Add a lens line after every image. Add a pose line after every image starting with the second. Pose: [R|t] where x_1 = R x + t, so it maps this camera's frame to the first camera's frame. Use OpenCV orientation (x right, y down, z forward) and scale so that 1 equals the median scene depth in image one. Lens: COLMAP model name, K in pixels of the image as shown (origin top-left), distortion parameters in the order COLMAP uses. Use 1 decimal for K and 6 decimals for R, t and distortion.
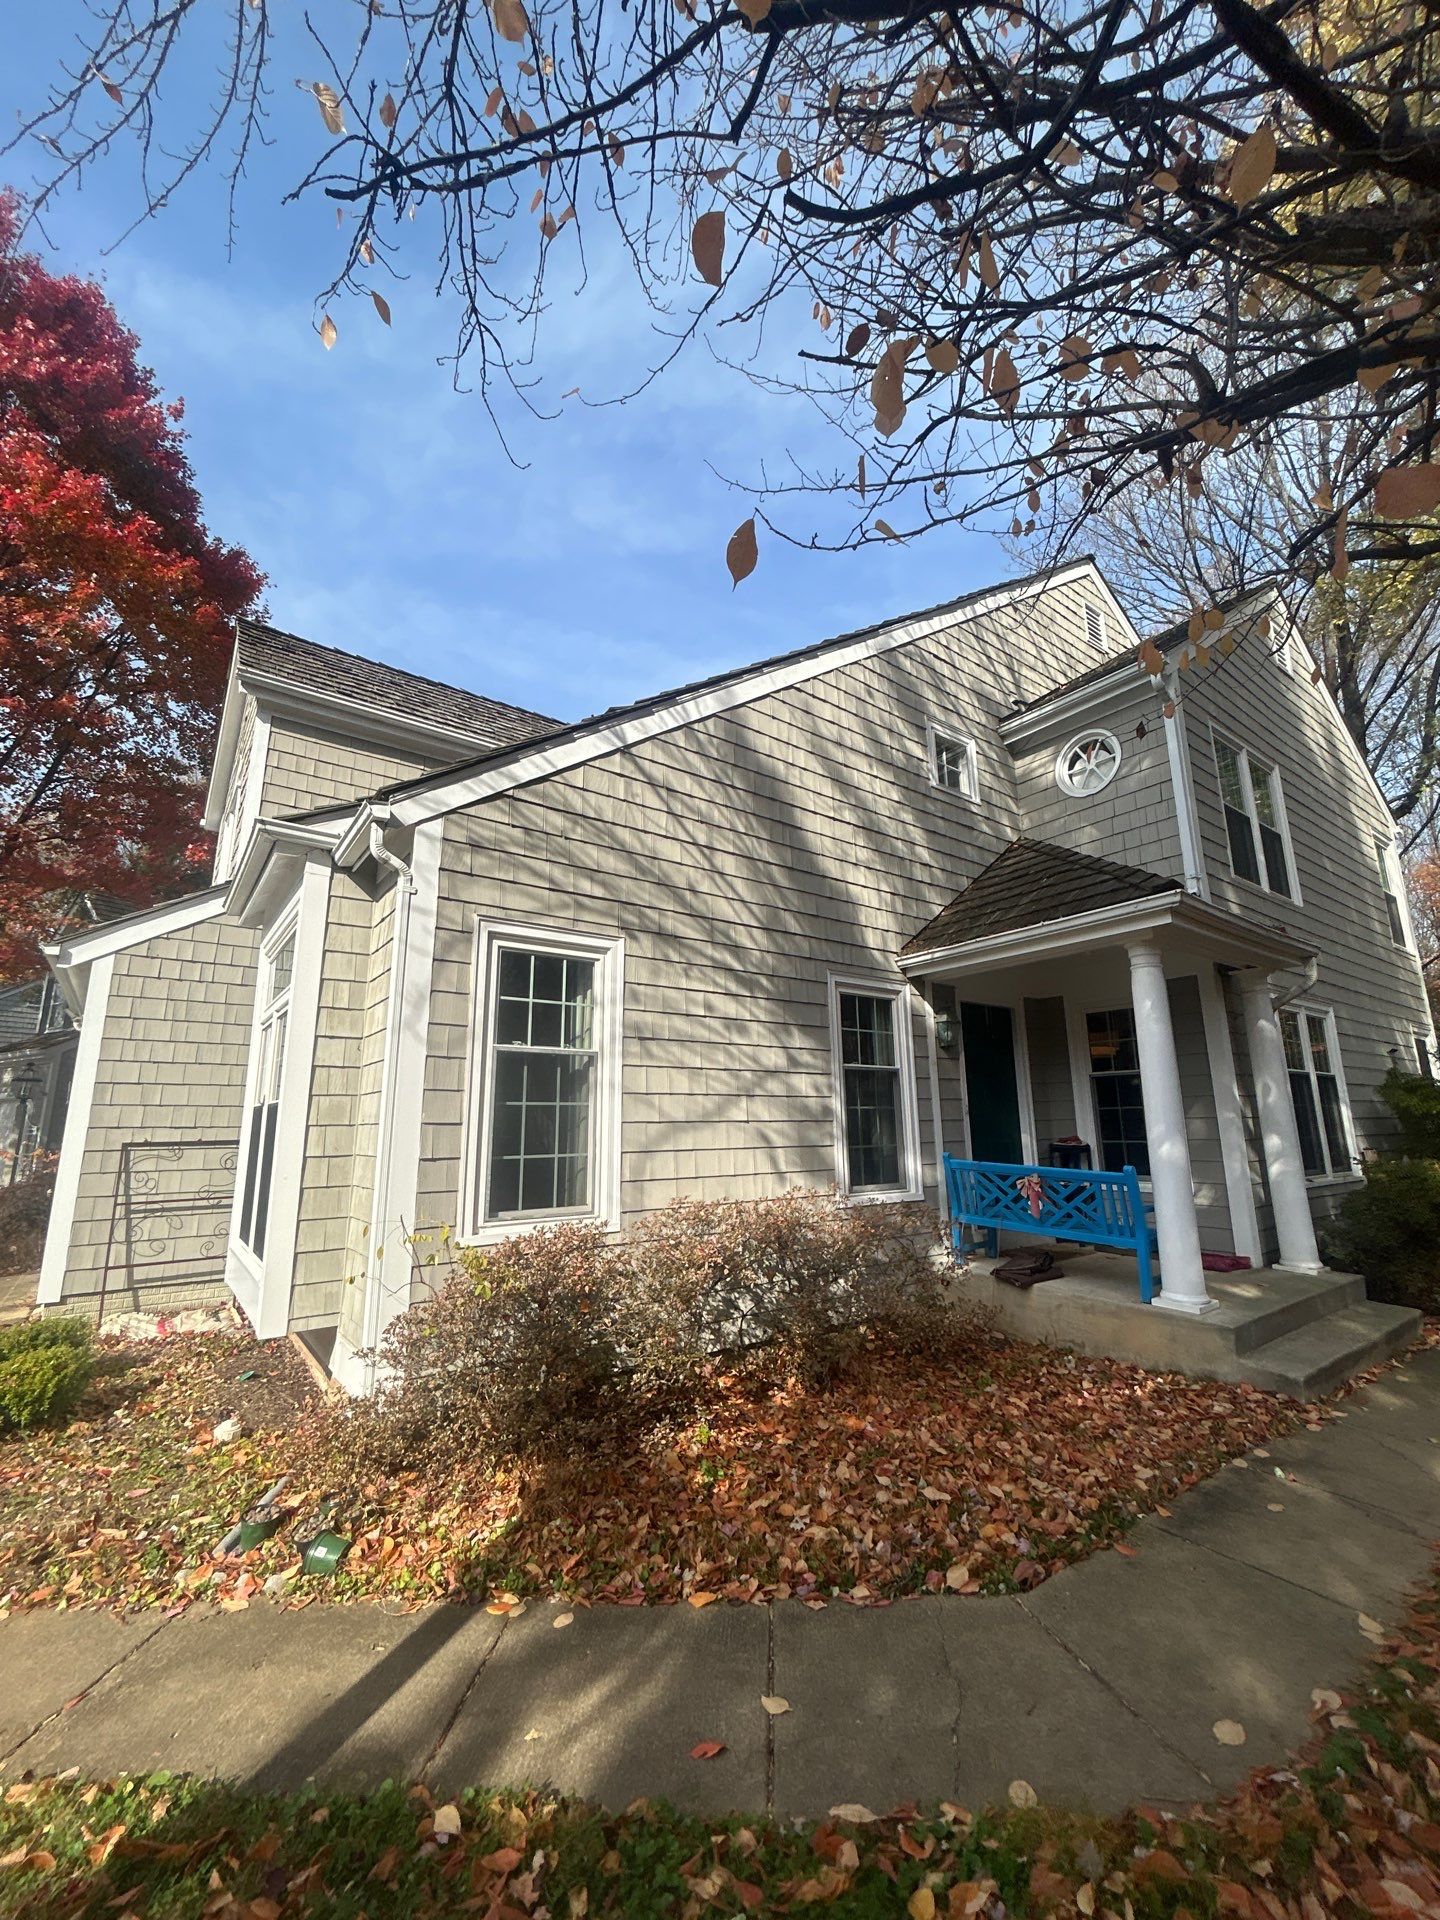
lens RADIAL K [[760.8, 0, 718.4], [0, 760.8, 956.7], [0, 0, 1]] dist [0.000862, -0.000404]
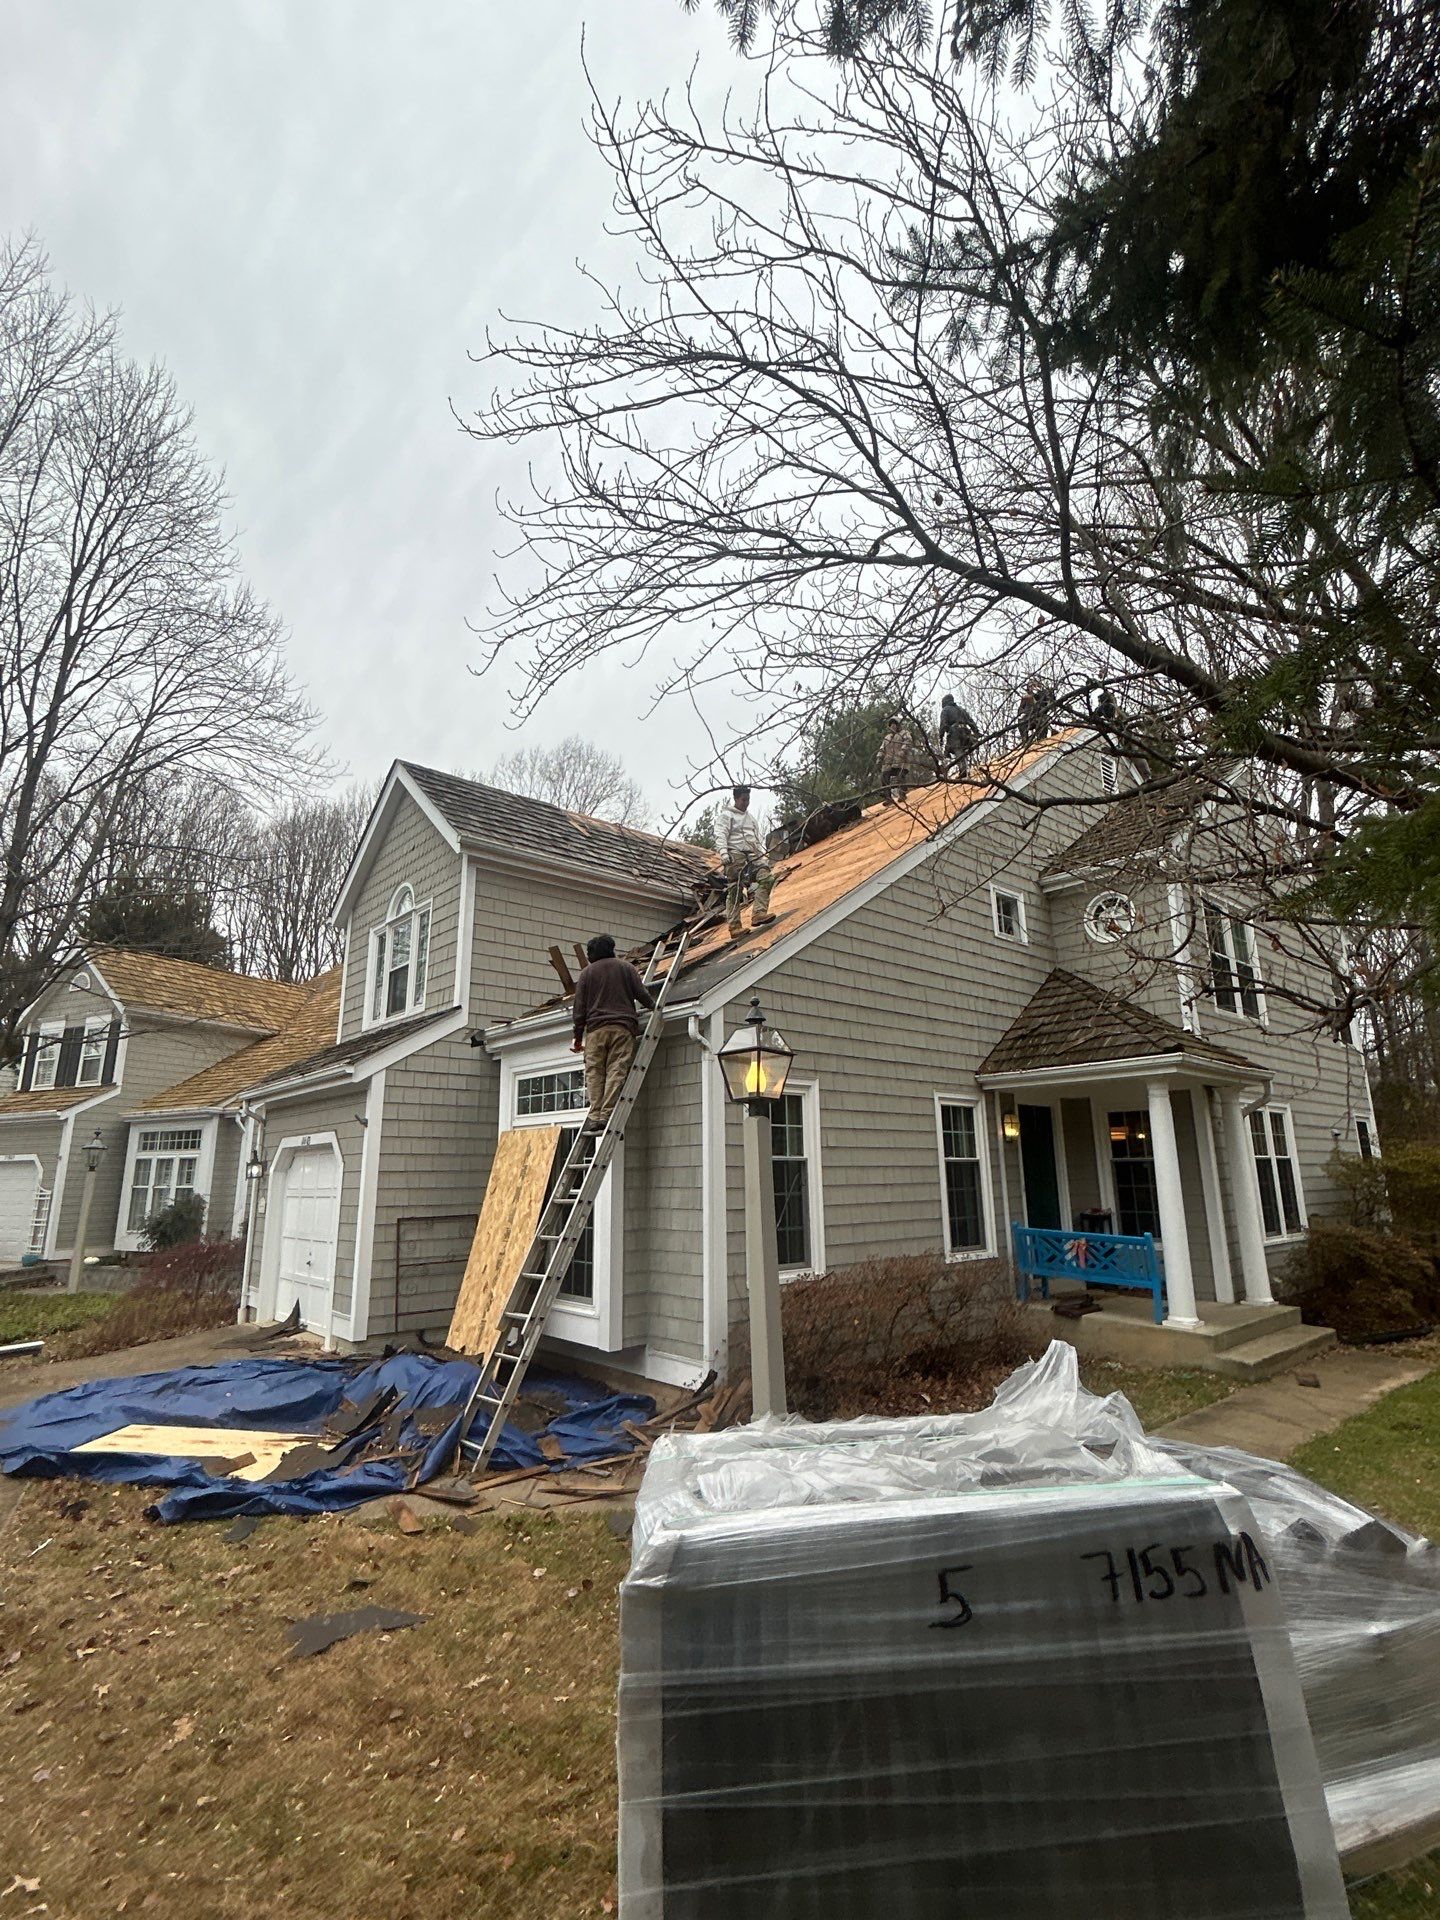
lens RADIAL K [[902.8, 0, 720.0], [0, 902.8, 960.0], [0, 0, 1]] dist [0.001097, -0.000041]
pose [[0.996077, 0.018478, 0.086541, -0.359662], [-0.016844, 0.999667, -0.019563, -0.164749], [-0.086874, 0.018028, 0.996056, -0.548833]]
